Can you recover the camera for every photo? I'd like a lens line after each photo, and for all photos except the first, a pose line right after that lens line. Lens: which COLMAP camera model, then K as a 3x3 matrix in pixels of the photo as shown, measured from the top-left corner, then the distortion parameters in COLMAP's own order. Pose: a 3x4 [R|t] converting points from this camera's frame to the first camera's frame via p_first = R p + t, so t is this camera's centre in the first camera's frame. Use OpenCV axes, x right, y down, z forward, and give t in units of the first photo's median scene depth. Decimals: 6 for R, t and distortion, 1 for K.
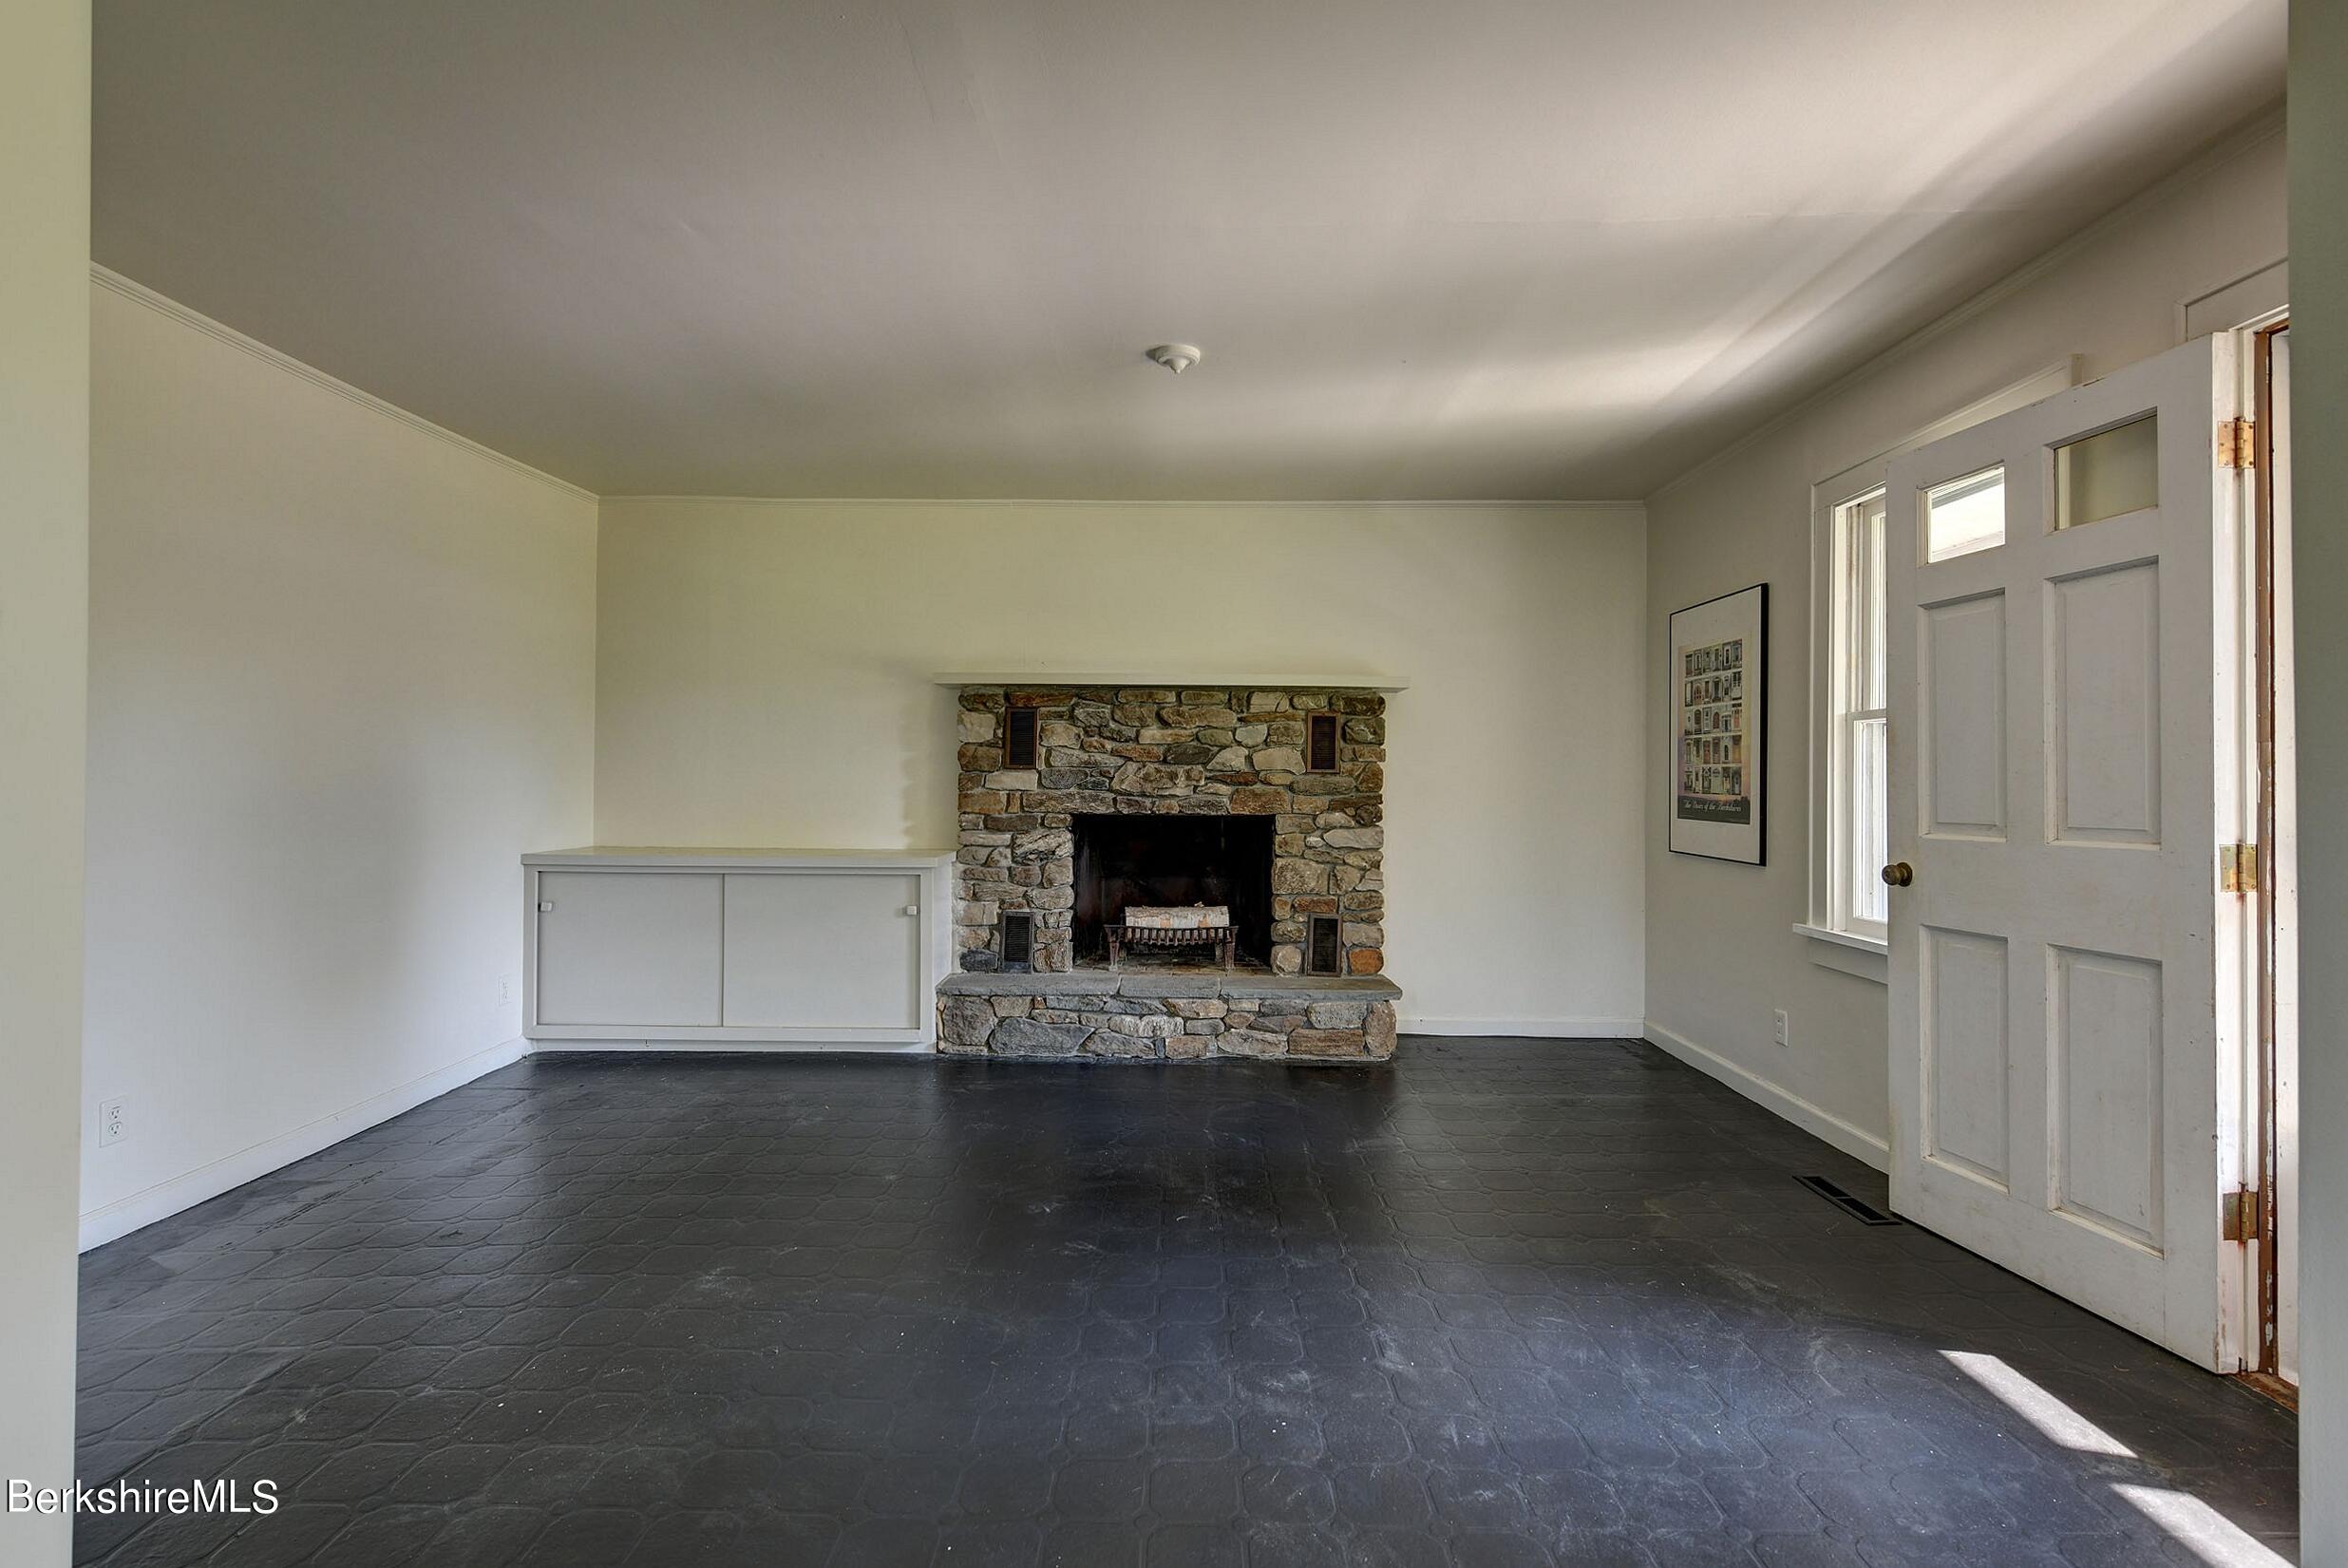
lens RADIAL K [[1039.8, 0, 1174.0], [0, 1039.8, 784.0], [0, 0, 1]] dist [0.000704, 0.000058]
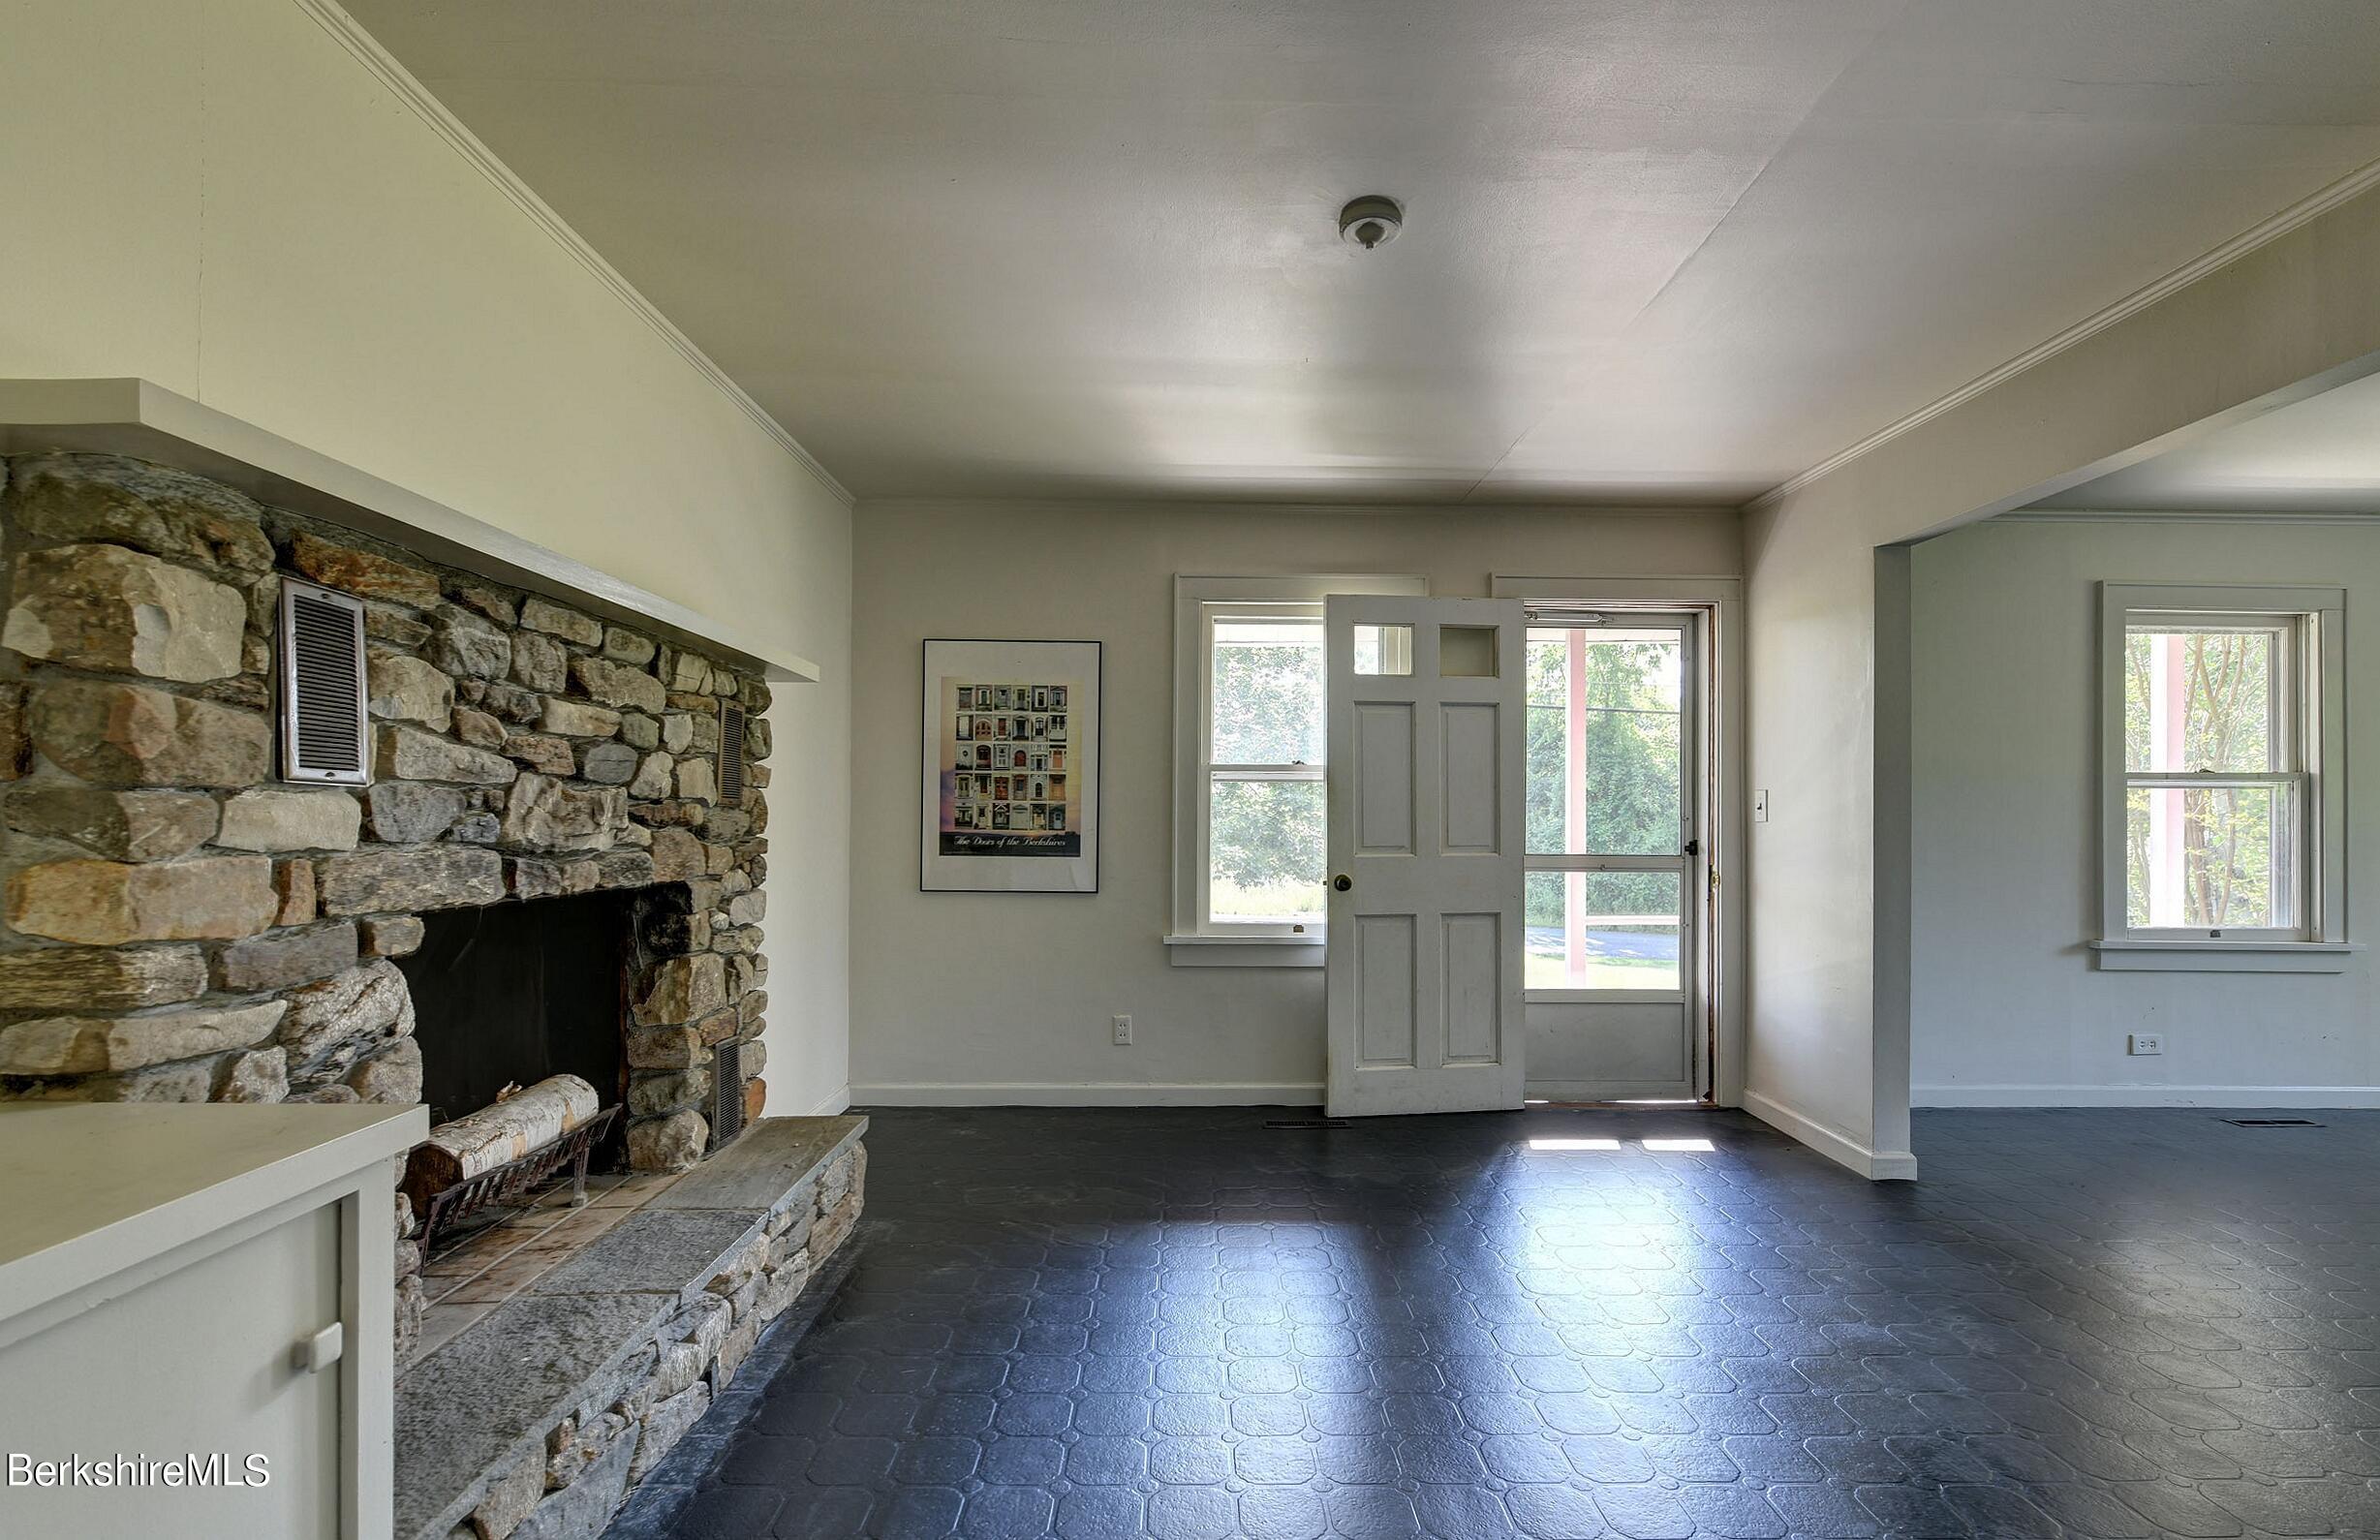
lens RADIAL K [[1072.0, 0, 1197.8], [0, 1072.0, 812.7], [0, 0, 1]] dist [0.000761, 0.000022]
pose [[-0.025859, -0.000265, 0.999666, -0.482196], [-0.002938, 0.999996, 0.000189, -0.006817], [-0.999661, -0.002932, -0.025860, 0.747931]]
